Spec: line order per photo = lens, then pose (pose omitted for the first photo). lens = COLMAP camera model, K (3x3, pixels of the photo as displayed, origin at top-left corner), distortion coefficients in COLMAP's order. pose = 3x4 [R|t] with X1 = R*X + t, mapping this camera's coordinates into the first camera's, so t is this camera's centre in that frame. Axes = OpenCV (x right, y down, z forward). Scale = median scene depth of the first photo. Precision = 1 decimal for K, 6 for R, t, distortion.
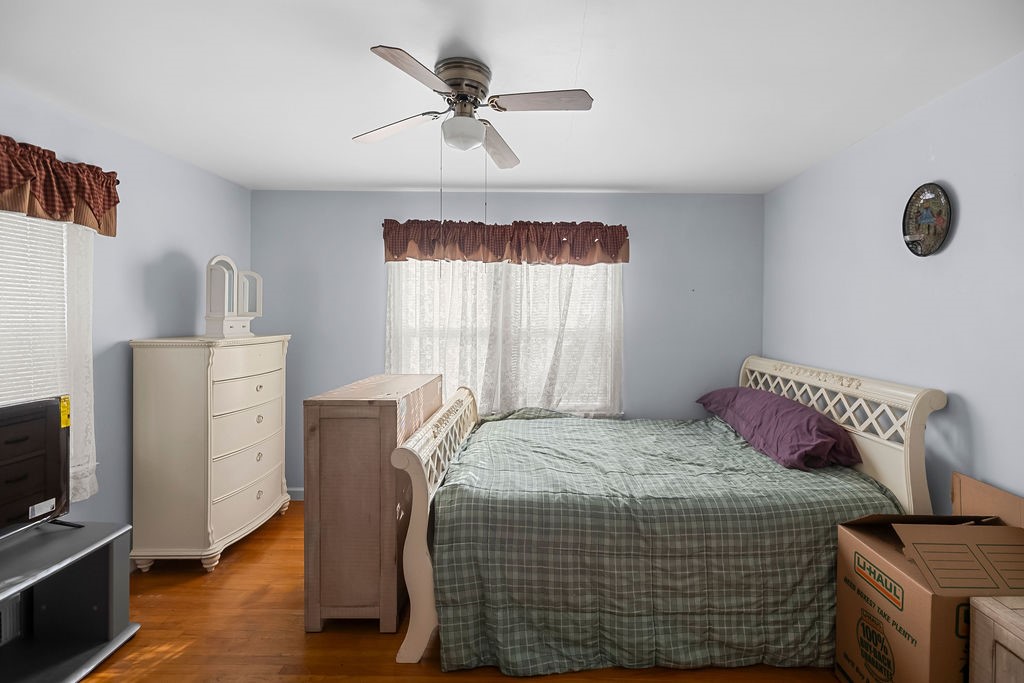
lens RADIAL K [[433.5, 0, 511.3], [0, 433.5, 326.5], [0, 0, 1]] dist [-0.001428, -0.000190]
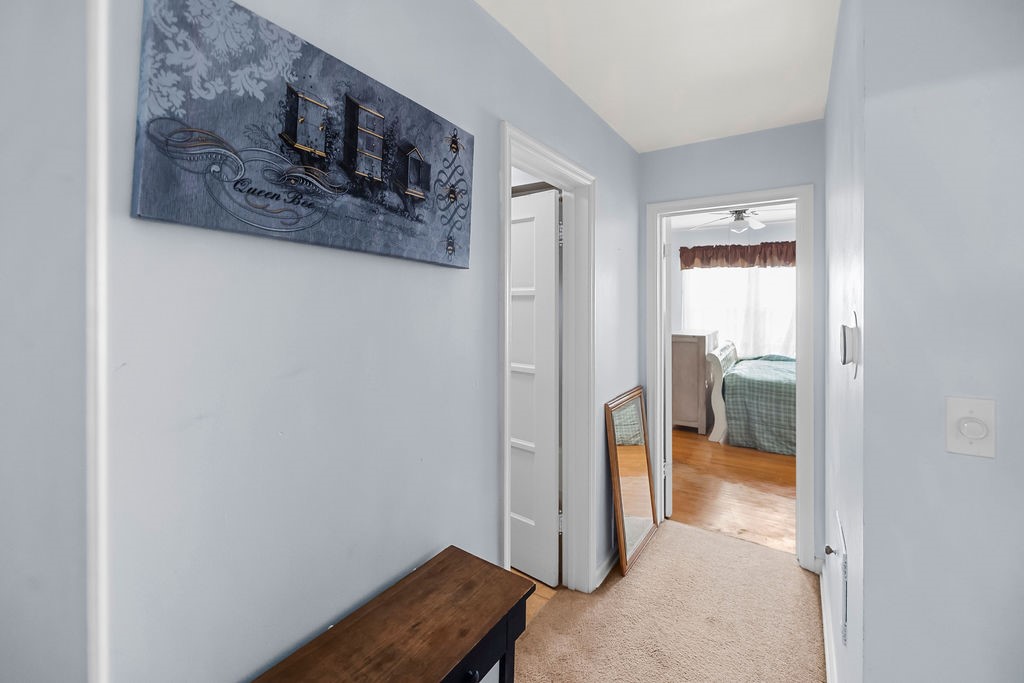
lens RADIAL K [[440.2, 0, 509.2], [0, 440.2, 303.6], [0, 0, 1]] dist [-0.001533, -0.000249]
pose [[0.871551, -0.007602, -0.490245, -0.020653], [0.002044, 0.999927, -0.011871, 0.023283], [0.490300, 0.009344, 0.871504, -1.690125]]
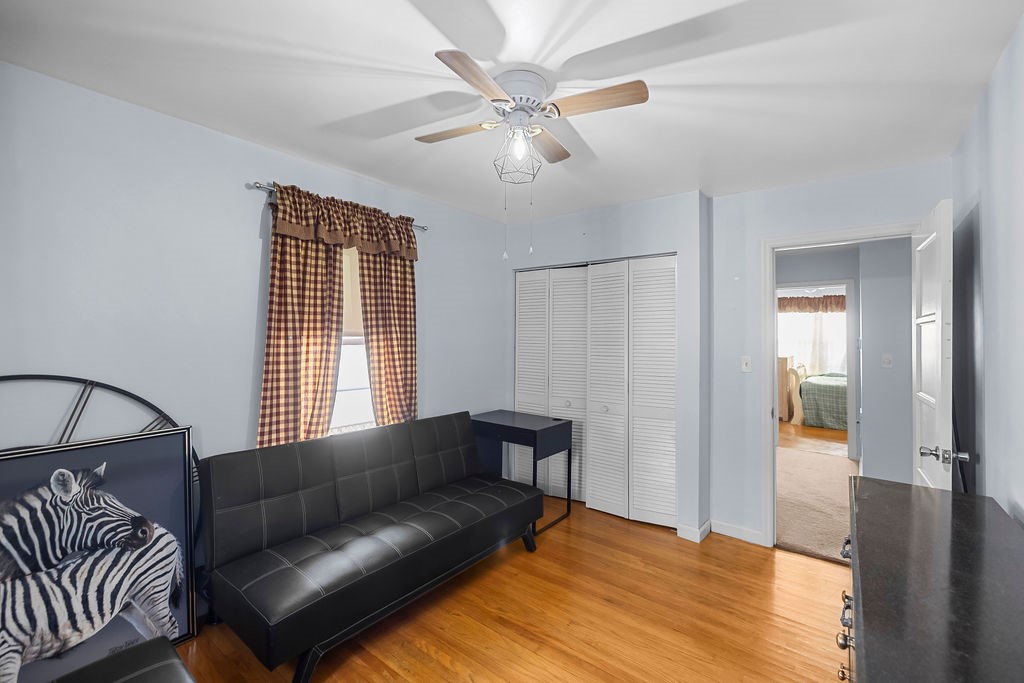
lens RADIAL K [[433.5, 0, 511.3], [0, 433.5, 326.5], [0, 0, 1]] dist [-0.001428, -0.000190]
pose [[0.821982, -0.017596, -0.569241, -0.095542], [-0.003271, 0.999360, -0.035616, 0.047987], [0.569504, 0.031137, 0.821399, -3.544664]]
